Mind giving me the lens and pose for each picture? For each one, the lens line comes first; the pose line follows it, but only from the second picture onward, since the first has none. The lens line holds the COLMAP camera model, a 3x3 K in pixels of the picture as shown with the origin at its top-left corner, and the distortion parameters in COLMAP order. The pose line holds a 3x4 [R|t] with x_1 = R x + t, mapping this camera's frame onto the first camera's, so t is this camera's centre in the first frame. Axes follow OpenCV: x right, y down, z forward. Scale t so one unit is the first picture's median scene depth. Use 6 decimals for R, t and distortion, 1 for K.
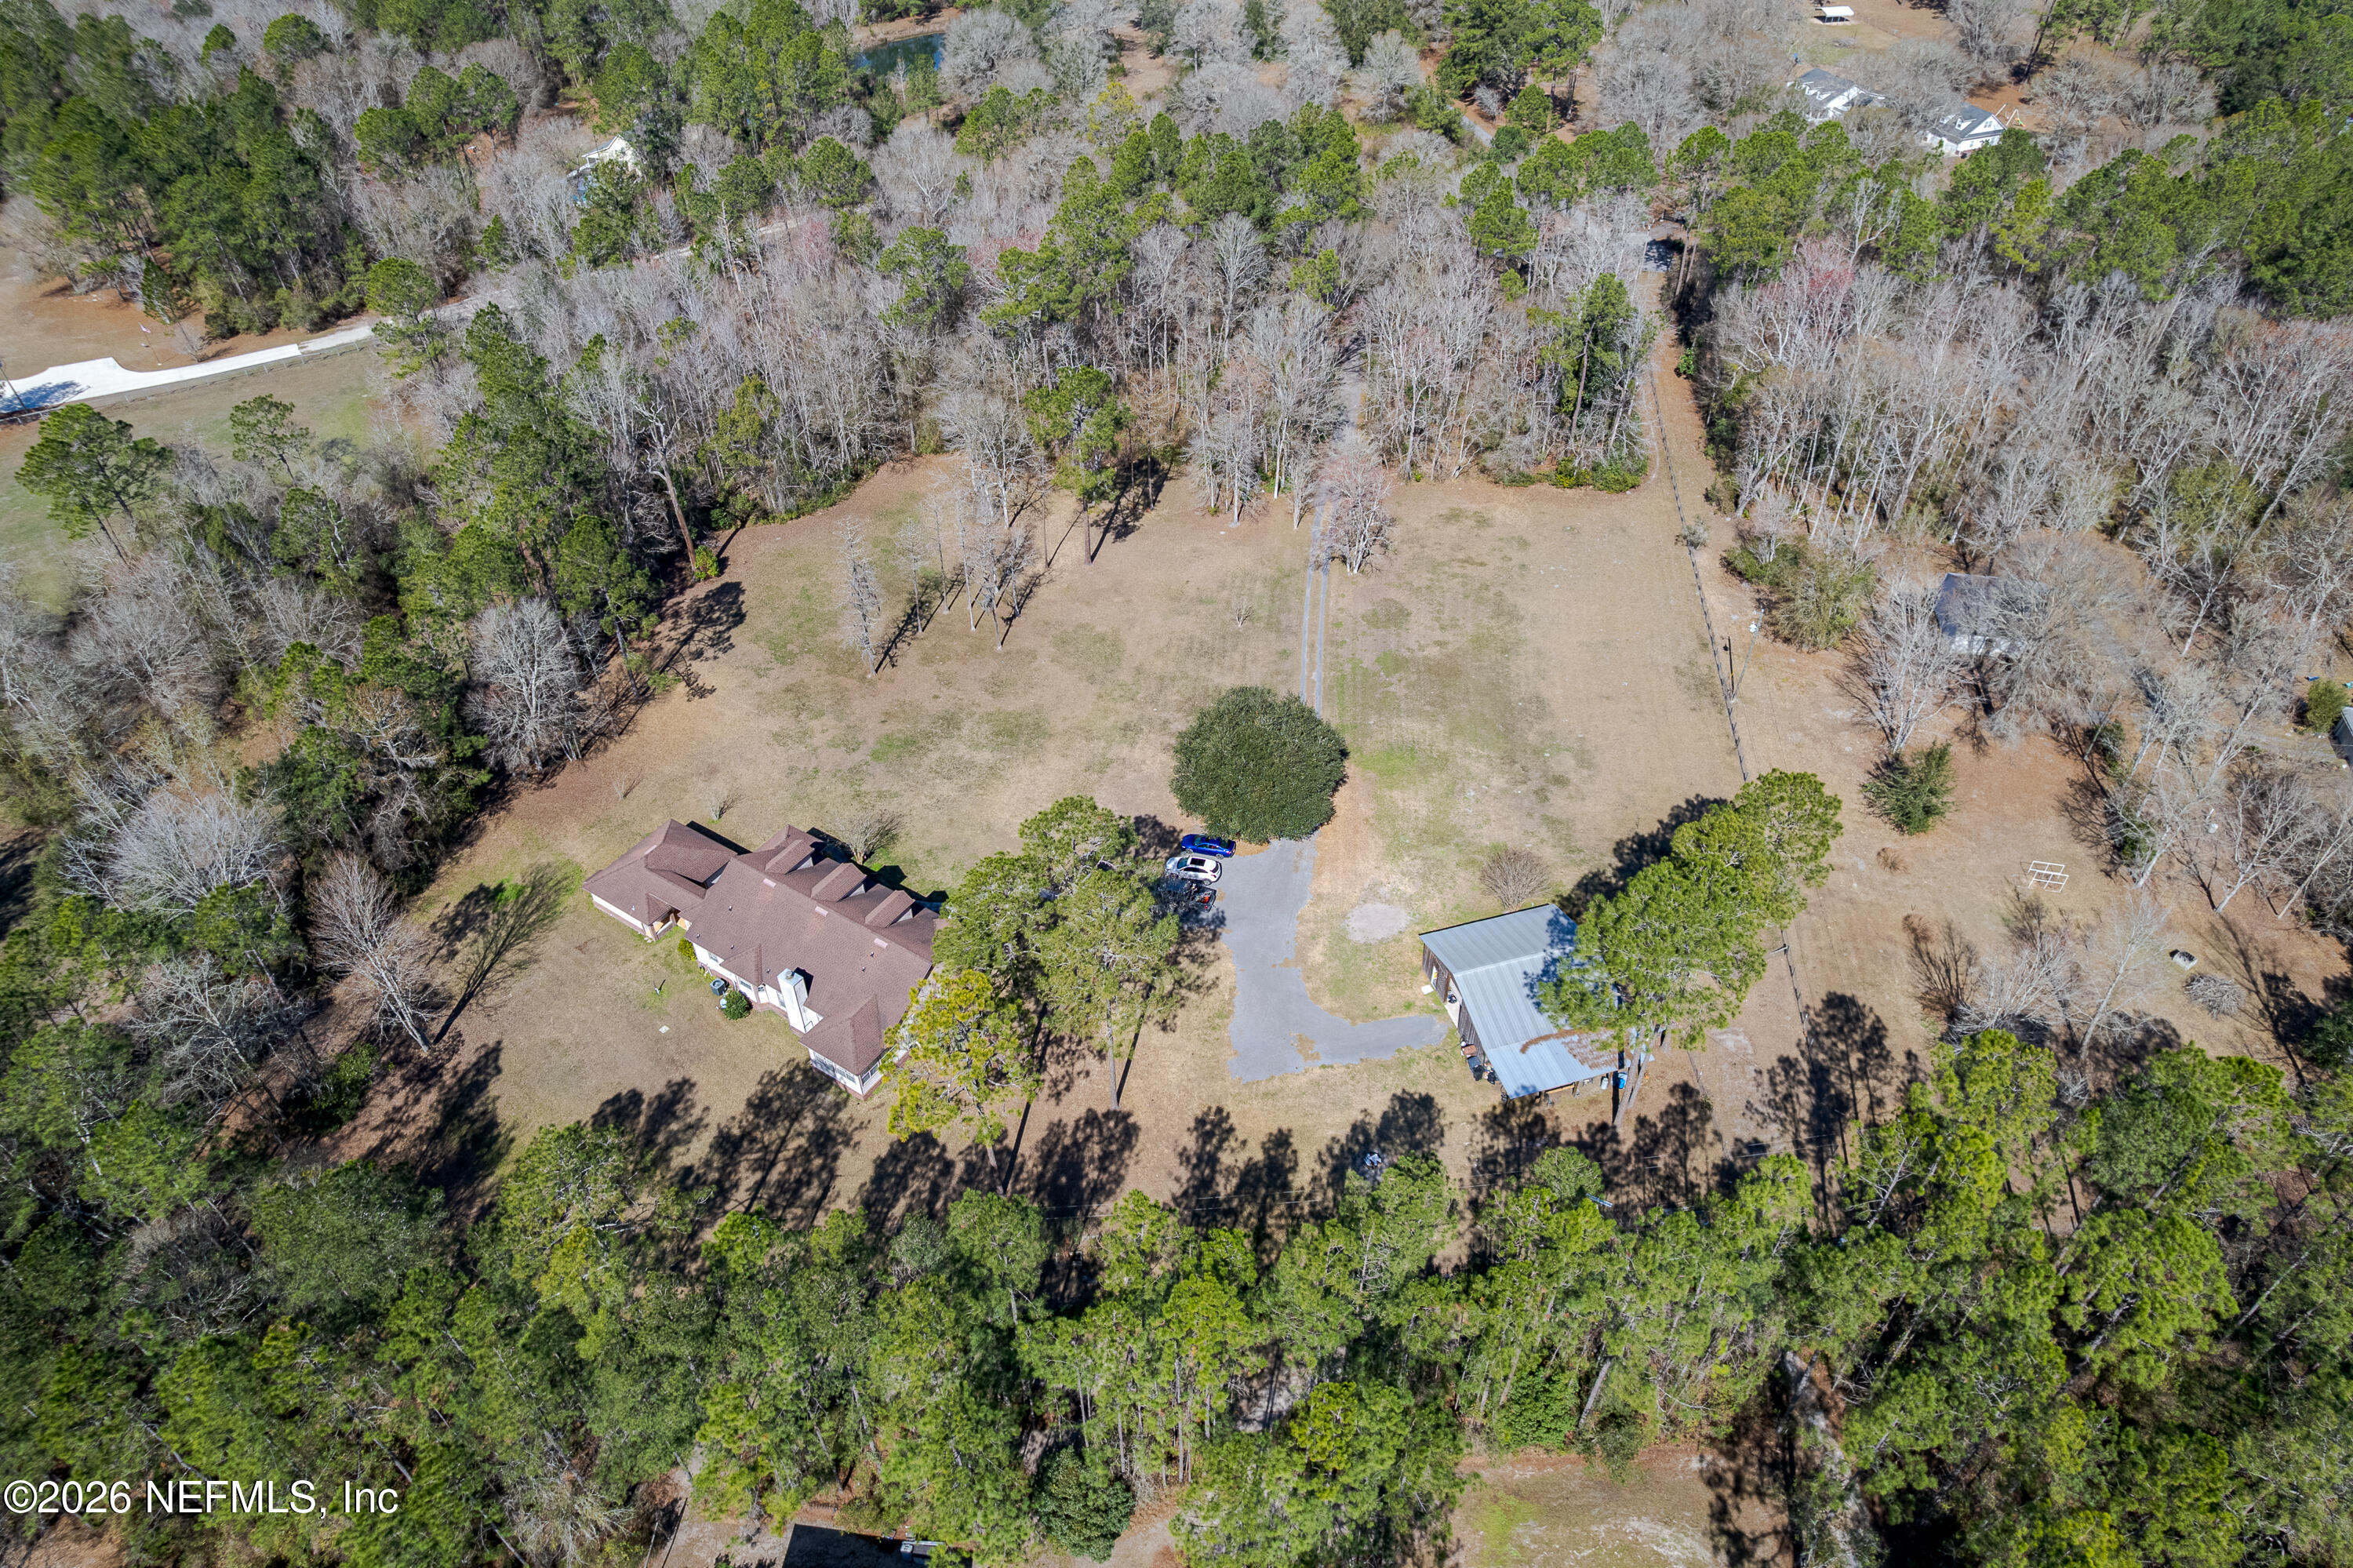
lens RADIAL K [[1503.1, 0, 1179.1], [0, 1503.1, 793.7], [0, 0, 1]] dist [-0.074041, 0.060412]
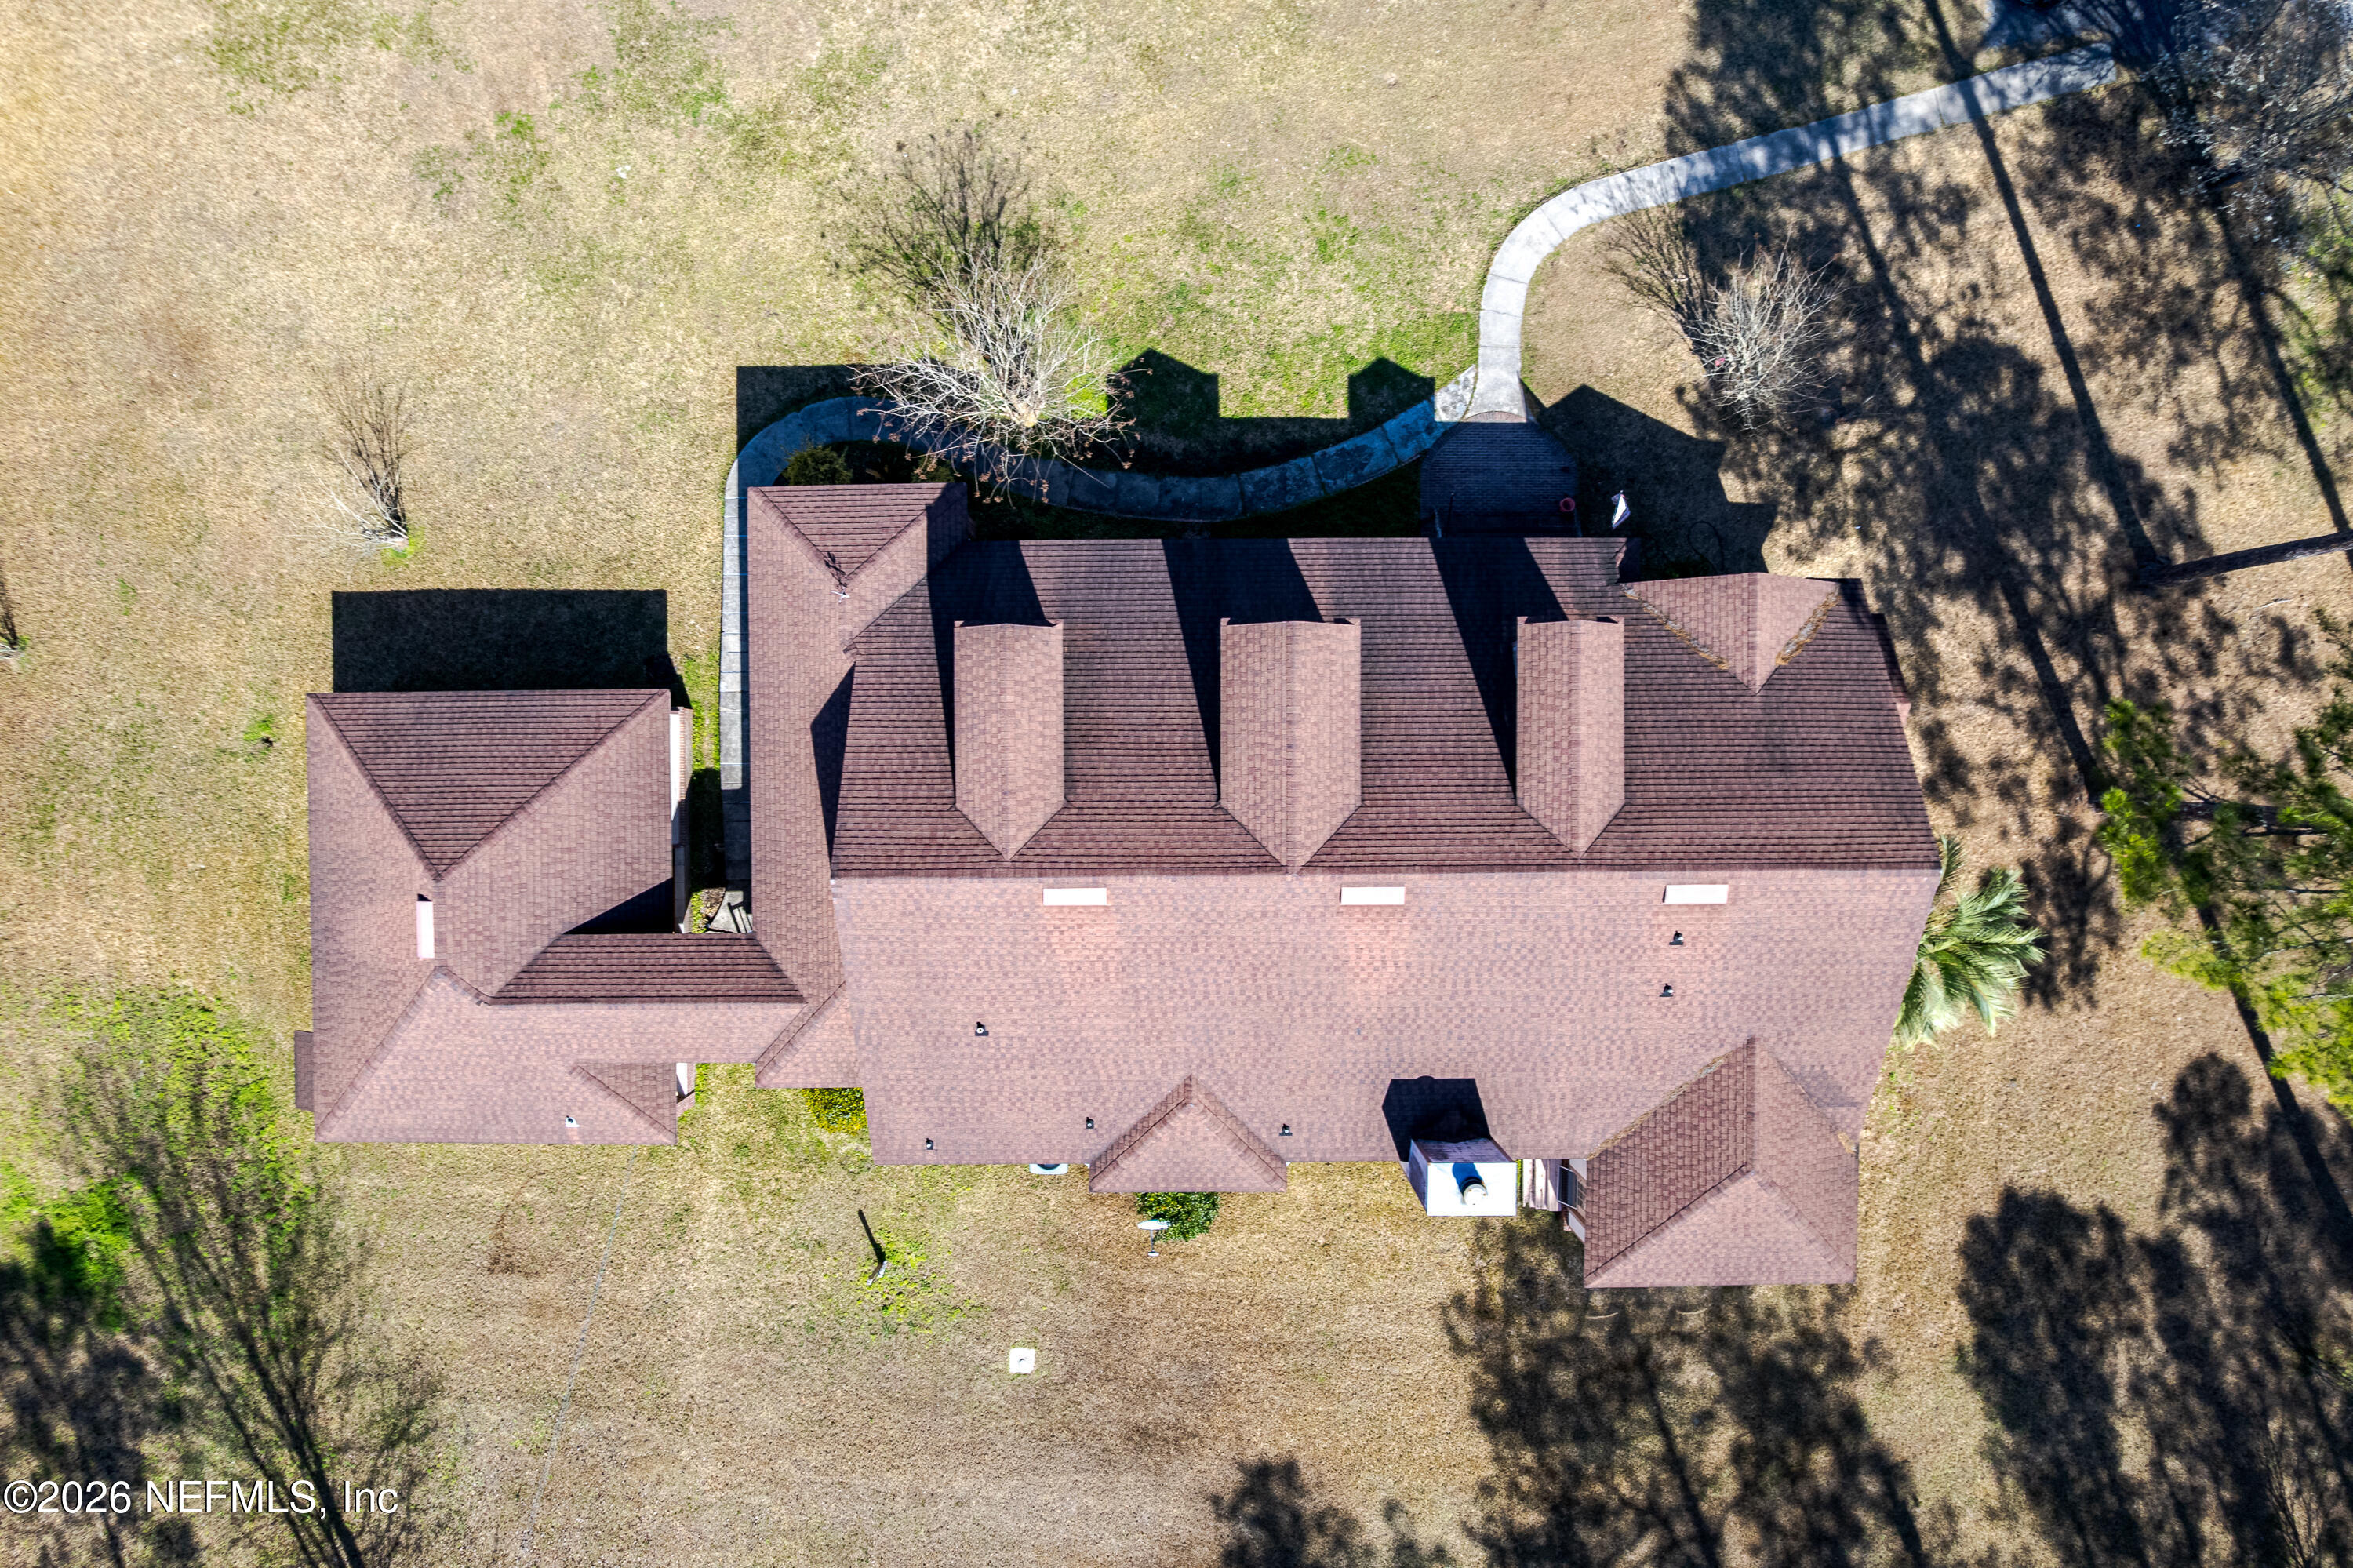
lens RADIAL K [[1503.1, 0, 1184.1], [0, 1503.1, 796.5], [0, 0, 1]] dist [-0.074041, 0.060412]
pose [[0.833311, -0.552801, 0.002085, -0.268488], [0.360239, 0.545888, 0.756462, -0.130288], [-0.419311, -0.629616, 0.654035, 0.904276]]
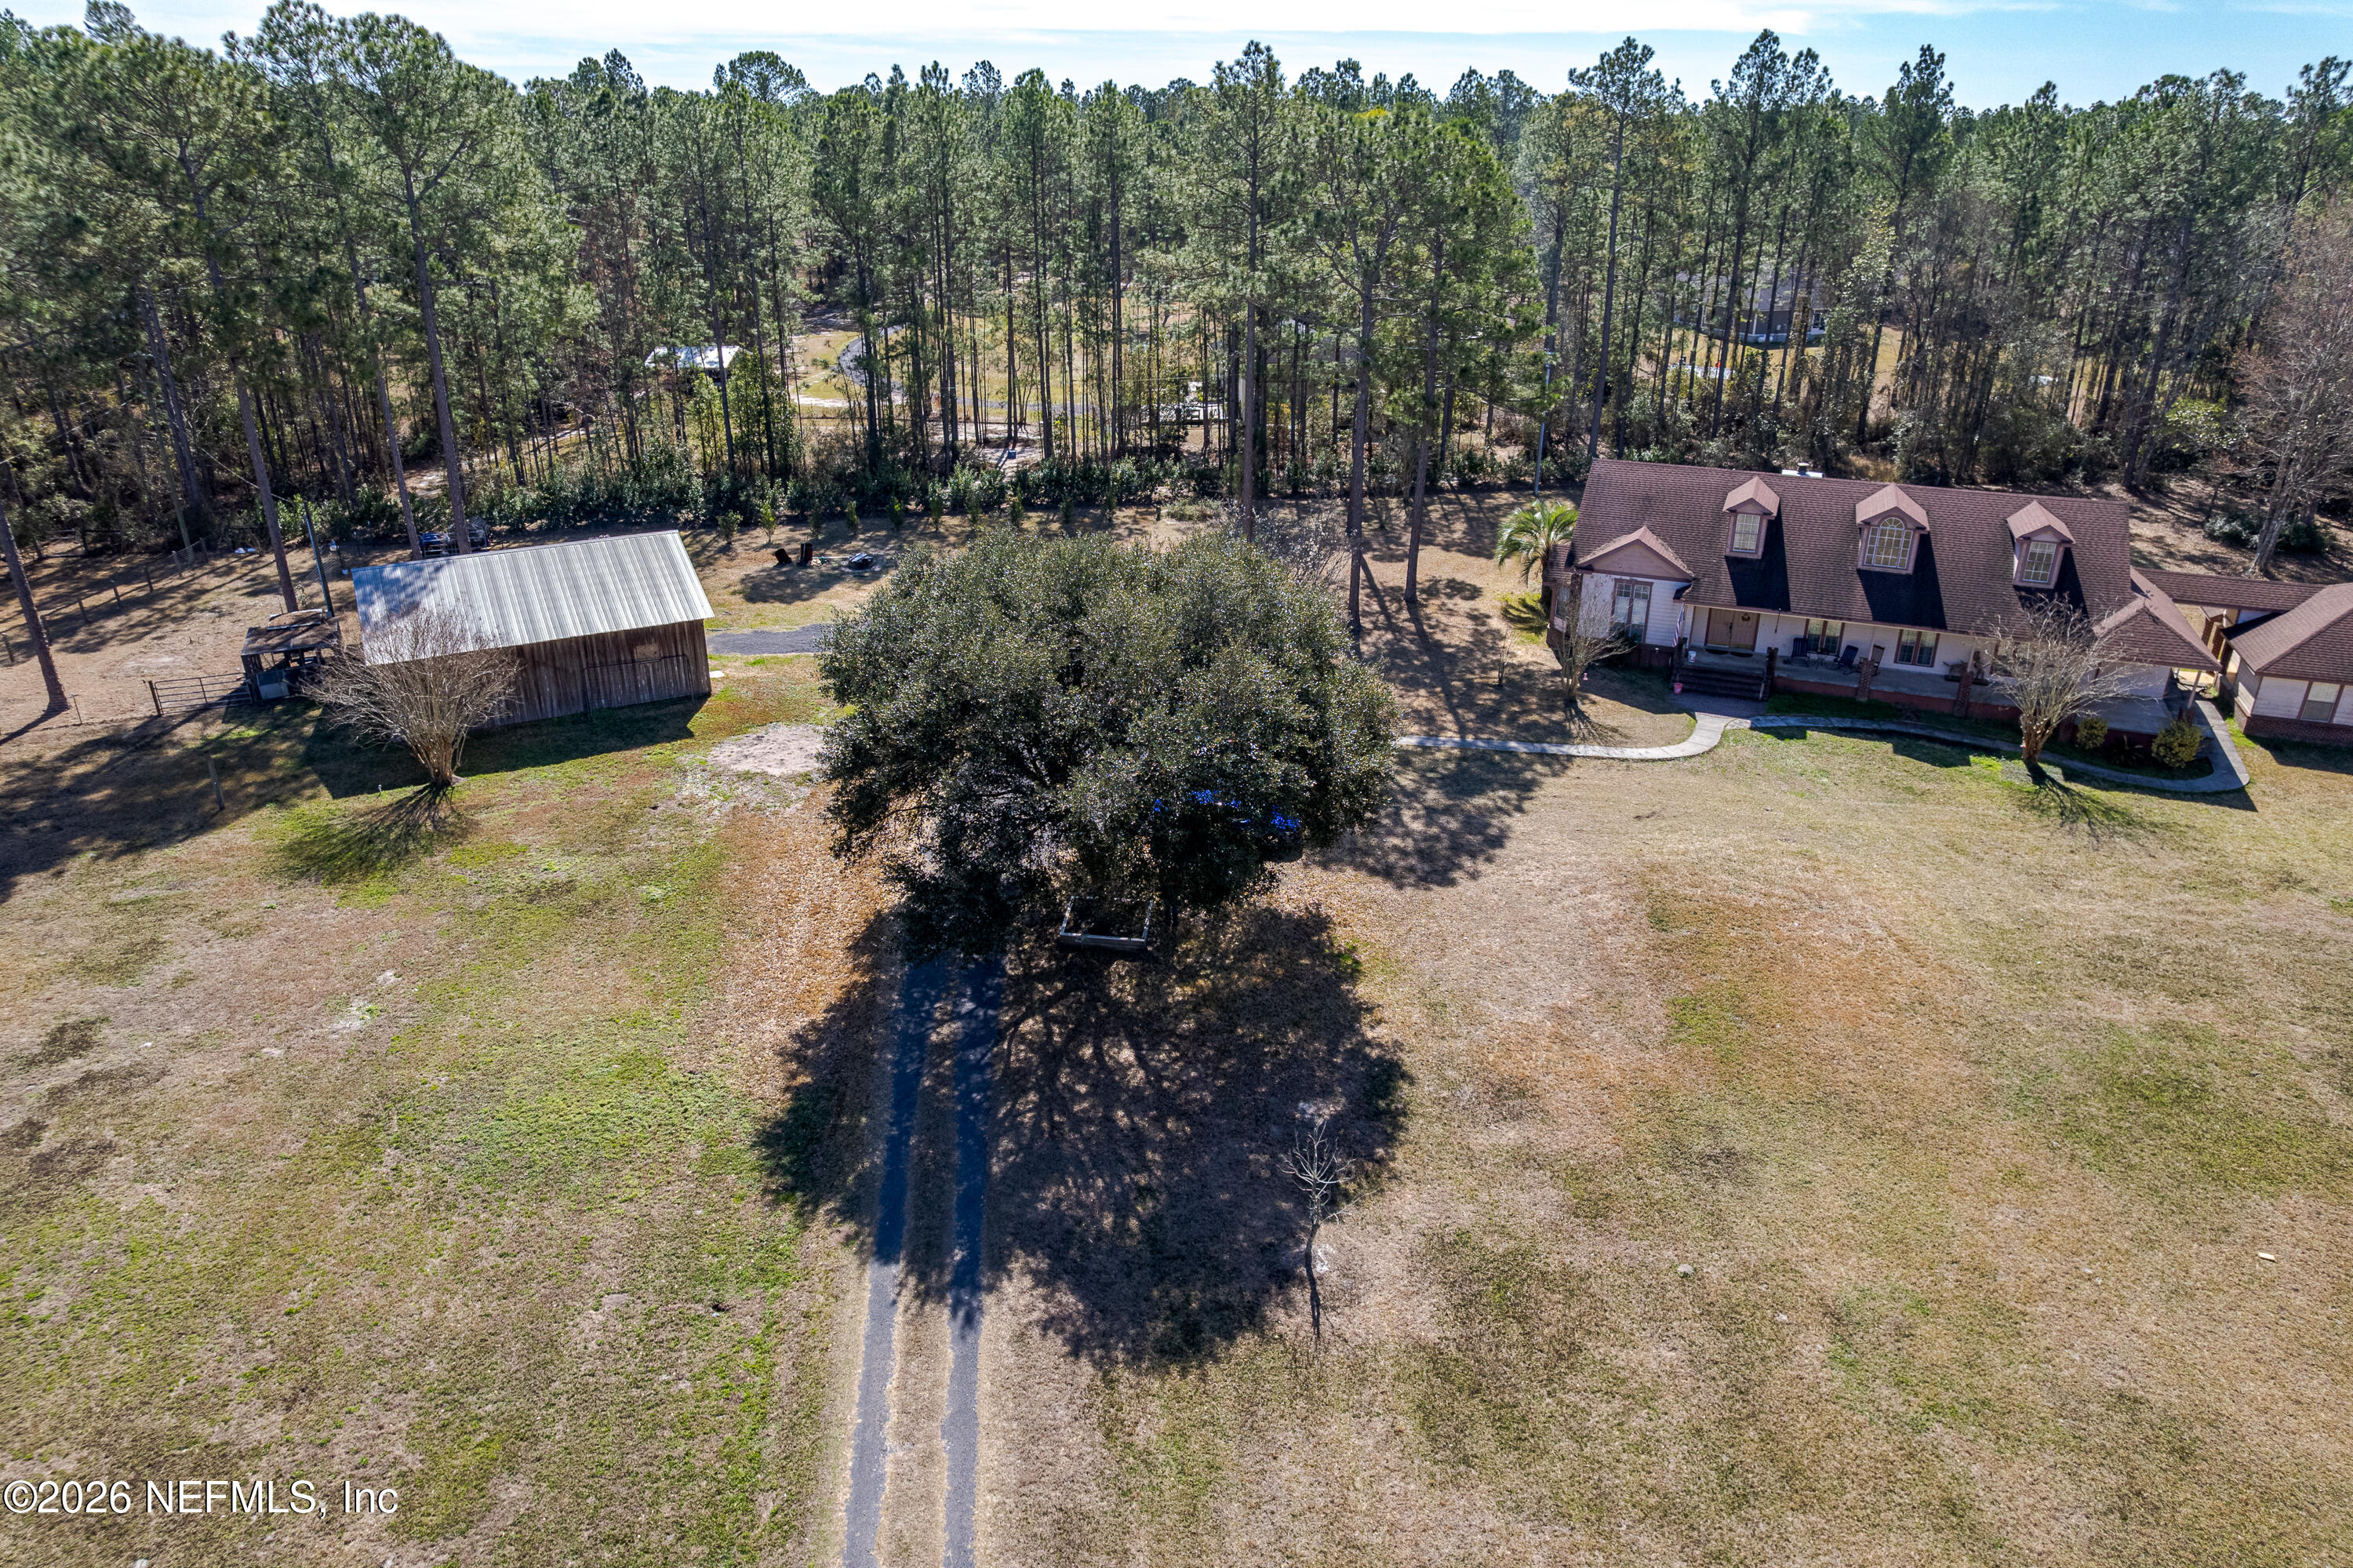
lens RADIAL K [[1503.1, 0, 1171.4], [0, 1503.1, 795.1], [0, 0, 1]] dist [-0.074041, 0.060412]
pose [[-0.982184, 0.080101, -0.169993, 0.108921], [-0.121008, 0.422509, 0.898245, -0.341294], [0.143774, 0.902812, -0.405289, 1.342759]]
